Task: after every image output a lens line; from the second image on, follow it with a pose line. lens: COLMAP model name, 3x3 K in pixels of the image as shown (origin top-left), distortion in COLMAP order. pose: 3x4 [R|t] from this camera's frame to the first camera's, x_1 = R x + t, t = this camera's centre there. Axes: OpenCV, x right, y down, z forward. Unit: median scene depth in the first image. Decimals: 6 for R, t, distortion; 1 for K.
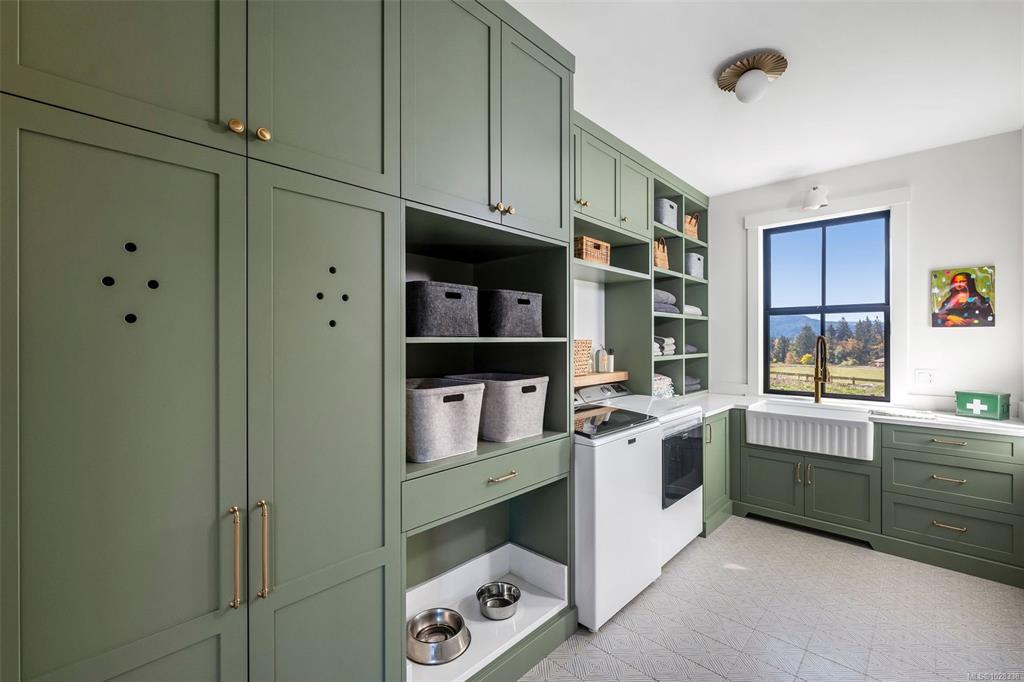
lens RADIAL K [[442.8, 0, 510.1], [0, 442.8, 340.5], [0, 0, 1]] dist [-0.002727, 0.002693]
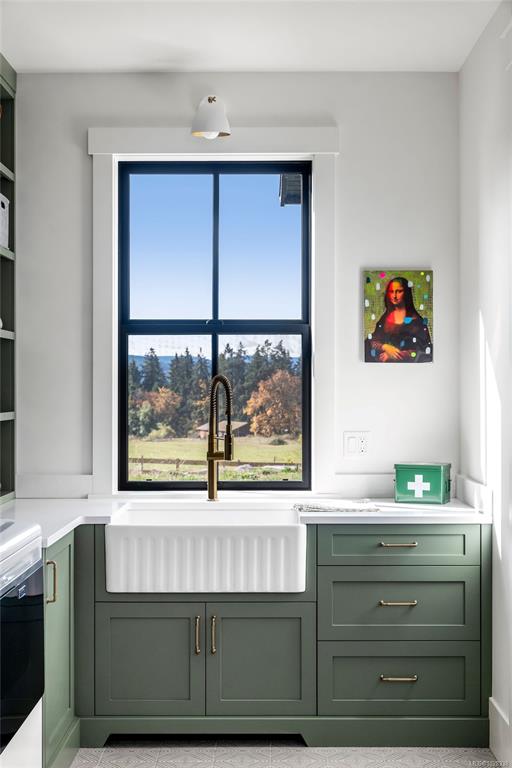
lens RADIAL K [[1042.3, 0, 257.5], [0, 1042.3, 387.2], [0, 0, 1]] dist [0.007861, 0.000000]
pose [[0.720186, 0.002701, 0.693775, -0.157534], [0.001346, 0.999985, -0.005290, 0.011780], [-0.693779, 0.004744, 0.720172, 0.060505]]
